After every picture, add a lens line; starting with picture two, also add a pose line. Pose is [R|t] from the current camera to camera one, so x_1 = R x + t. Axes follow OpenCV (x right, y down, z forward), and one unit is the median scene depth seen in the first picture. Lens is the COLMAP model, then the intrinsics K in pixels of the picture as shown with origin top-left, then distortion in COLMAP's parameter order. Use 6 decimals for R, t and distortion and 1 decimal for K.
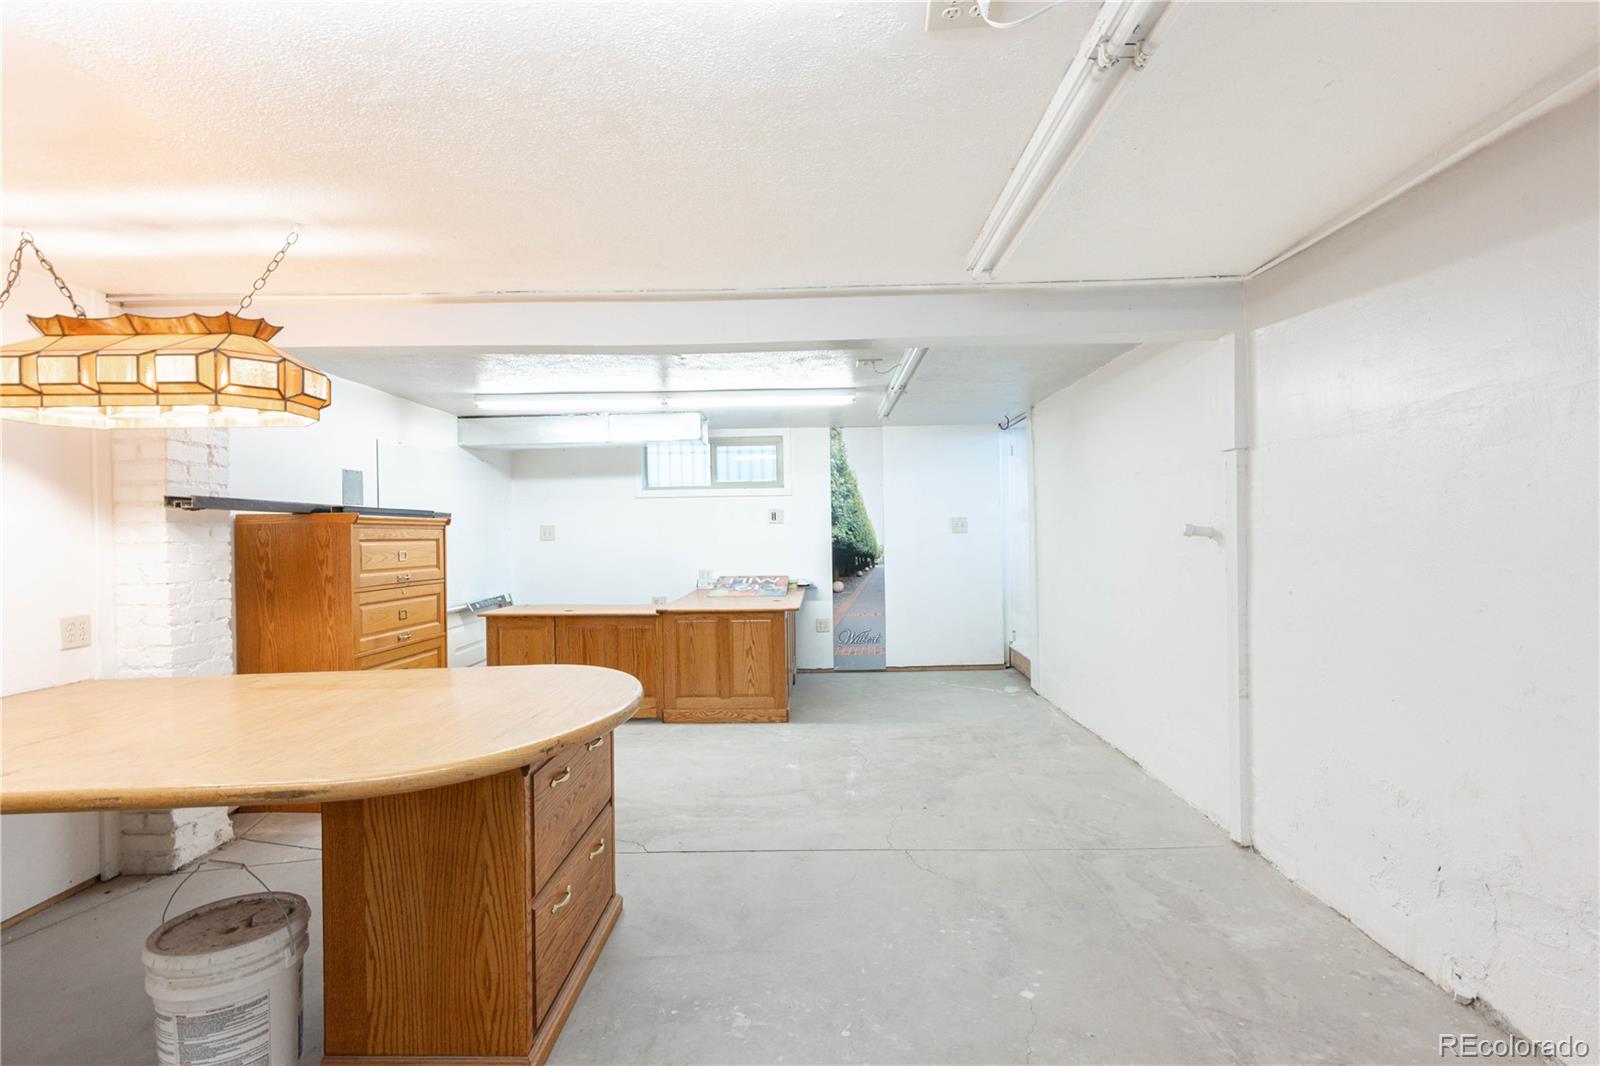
lens RADIAL K [[793.5, 0, 800.1], [0, 793.5, 537.2], [0, 0, 1]] dist [-0.000716, -0.000257]
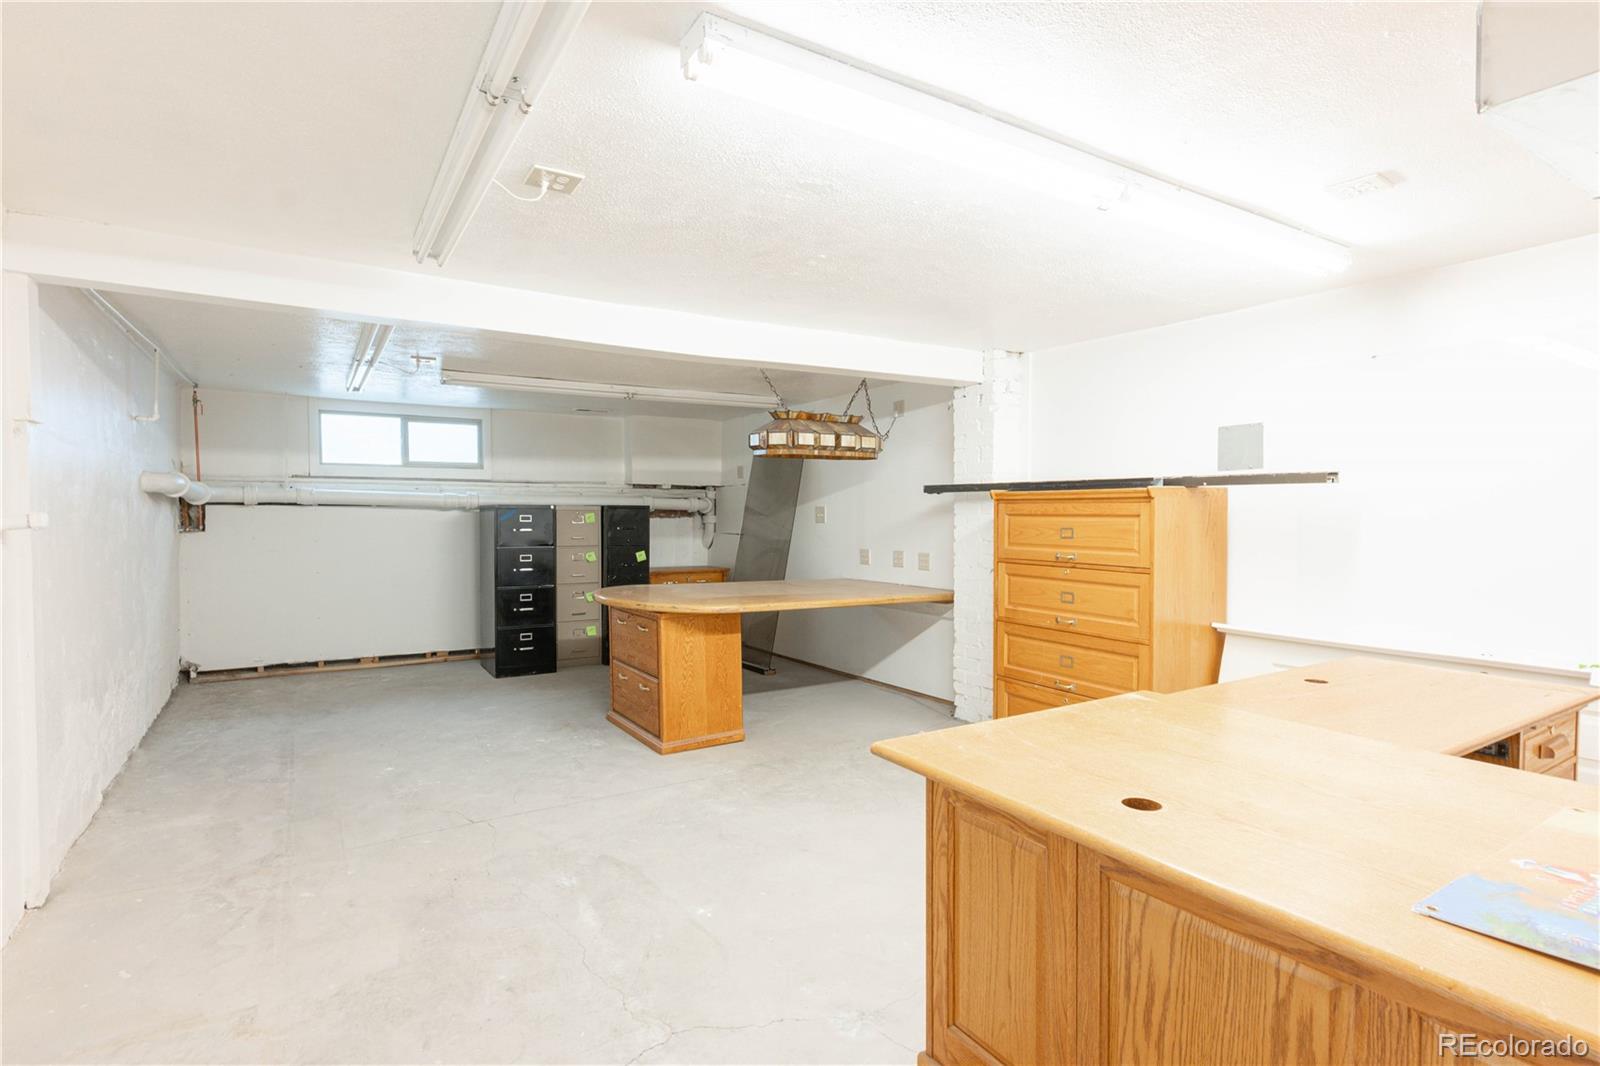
lens RADIAL K [[793.5, 0, 800.1], [0, 793.5, 537.2], [0, 0, 1]] dist [-0.000716, -0.000257]
pose [[-0.834813, 0.031097, -0.549654, 0.304656], [0.010780, 0.999135, 0.040154, -0.013705], [0.550428, 0.027596, -0.834427, 1.900581]]
